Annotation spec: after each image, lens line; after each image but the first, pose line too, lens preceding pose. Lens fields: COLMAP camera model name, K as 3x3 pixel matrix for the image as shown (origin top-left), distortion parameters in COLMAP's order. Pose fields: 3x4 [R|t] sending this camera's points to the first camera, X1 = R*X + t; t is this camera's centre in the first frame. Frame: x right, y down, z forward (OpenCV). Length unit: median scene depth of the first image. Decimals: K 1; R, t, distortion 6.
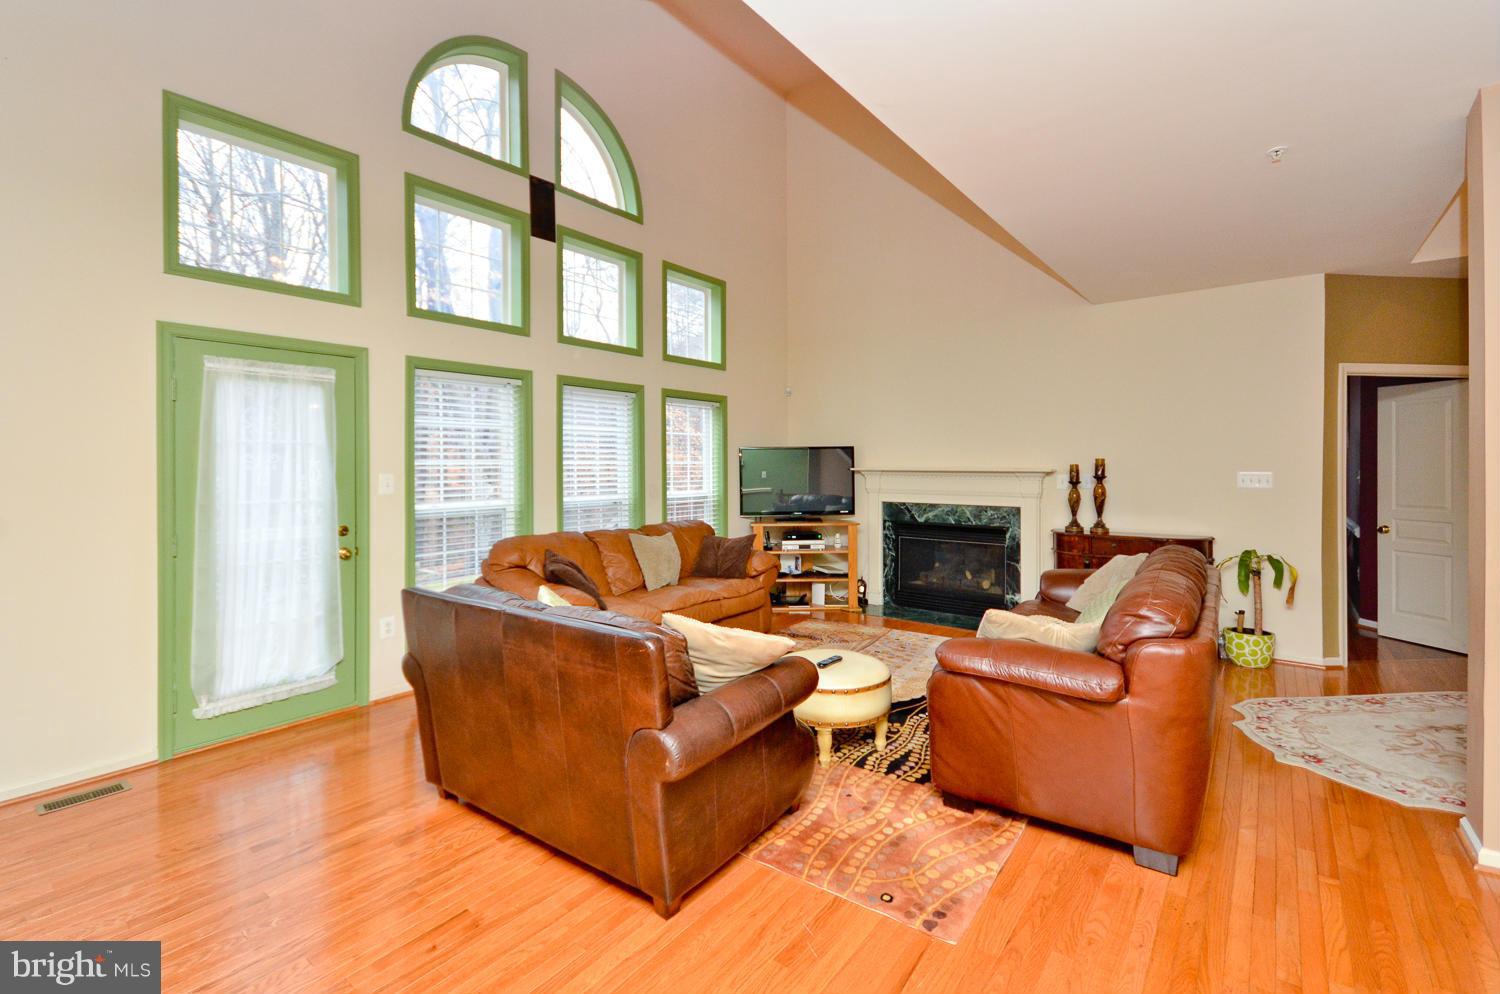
lens RADIAL K [[678.9, 0, 748.4], [0, 678.9, 490.7], [0, 0, 1]] dist [-0.010180, 0.000034]
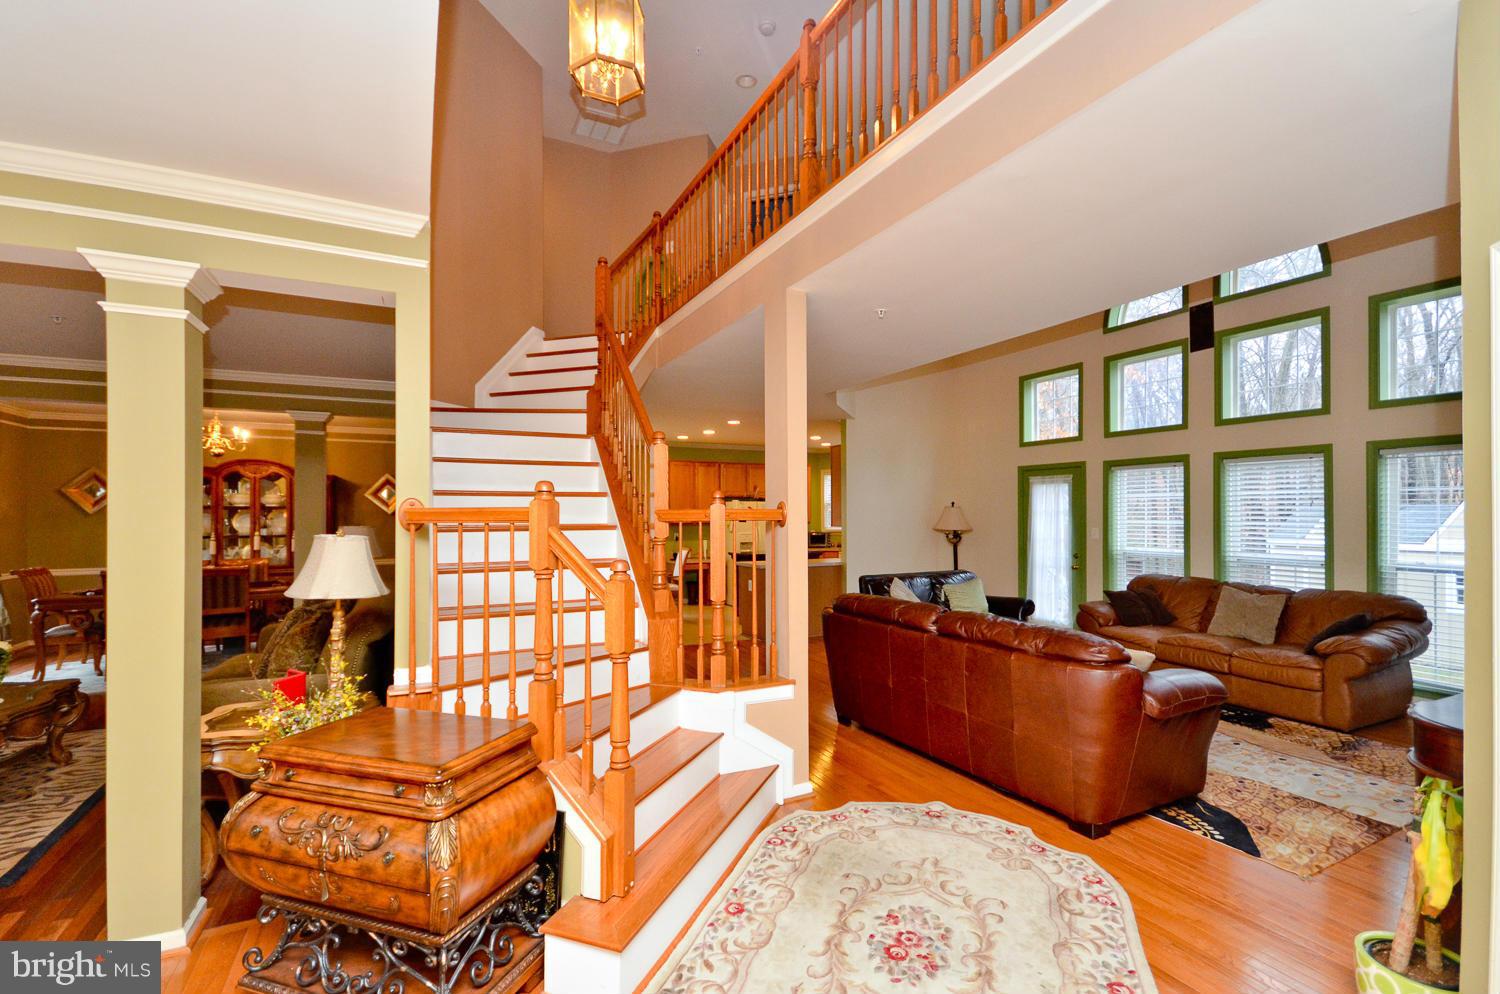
lens RADIAL K [[678.9, 0, 749.2], [0, 678.9, 504.0], [0, 0, 1]] dist [-0.010180, 0.000034]
pose [[-0.432902, -0.008376, -0.901402, 1.276552], [-0.014769, 0.999889, -0.002198, -0.057189], [0.901320, 0.012362, -0.432978, 0.793582]]
